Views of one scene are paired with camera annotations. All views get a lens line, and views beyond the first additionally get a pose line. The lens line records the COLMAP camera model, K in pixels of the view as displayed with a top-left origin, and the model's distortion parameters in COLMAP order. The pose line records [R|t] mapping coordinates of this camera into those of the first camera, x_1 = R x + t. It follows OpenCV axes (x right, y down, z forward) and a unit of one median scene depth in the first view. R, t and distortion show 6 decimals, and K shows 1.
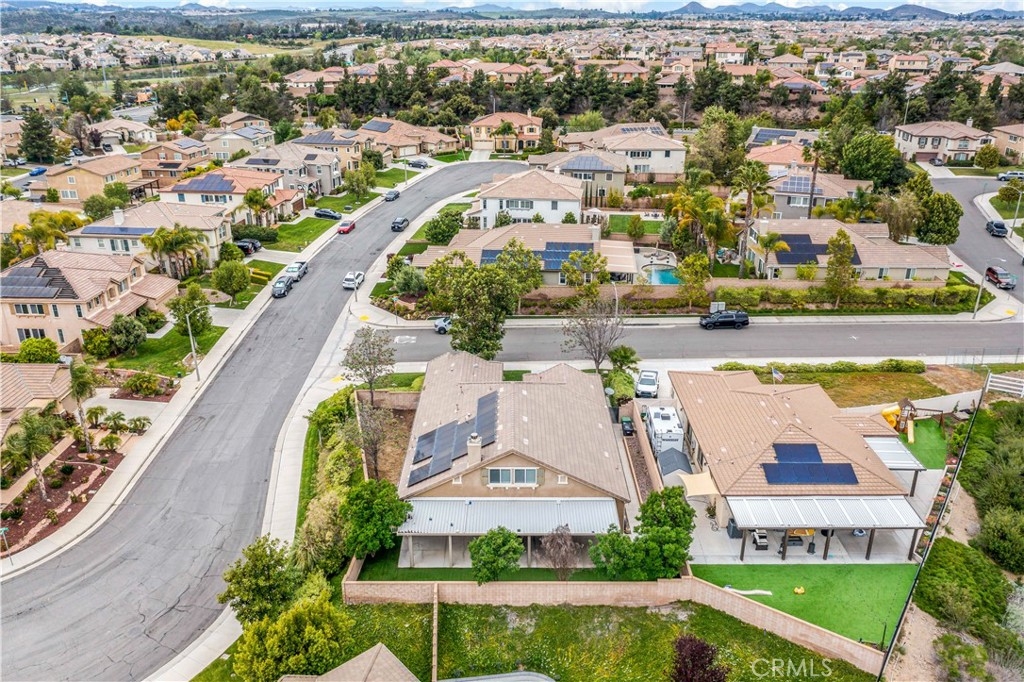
lens RADIAL K [[805.4, 0, 513.2], [0, 805.4, 340.0], [0, 0, 1]] dist [-0.026372, 0.010869]
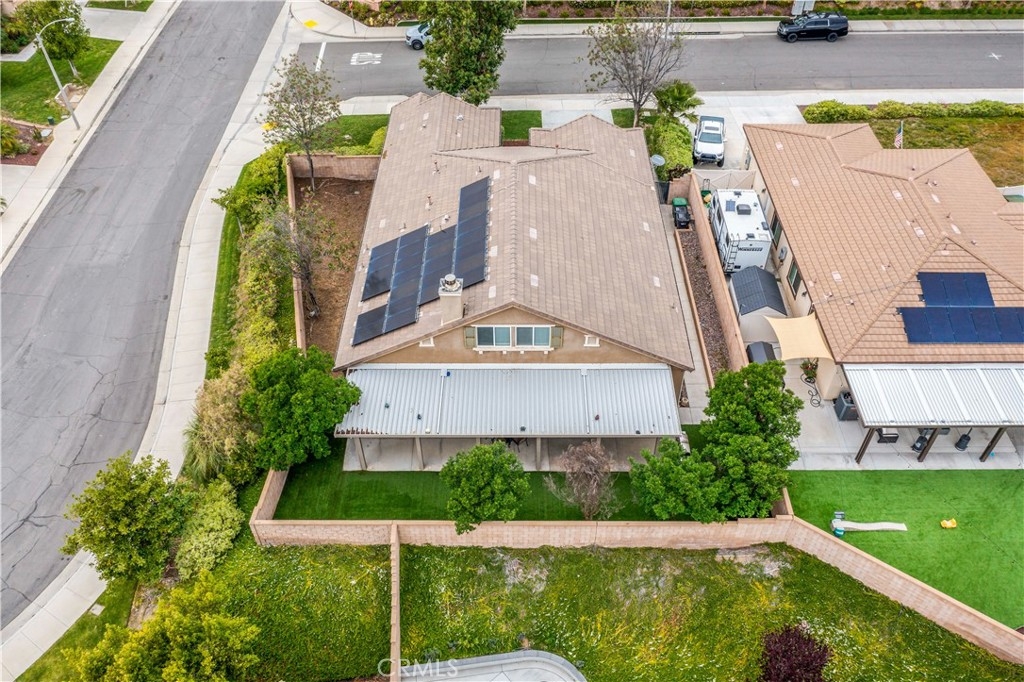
lens RADIAL K [[805.4, 0, 513.2], [0, 805.4, 340.0], [0, 0, 1]] dist [-0.026372, 0.010869]
pose [[0.999965, -0.001564, -0.008254, 0.004030], [0.004616, 0.923156, 0.384397, -0.064703], [0.007019, -0.384422, 0.923131, 0.361437]]
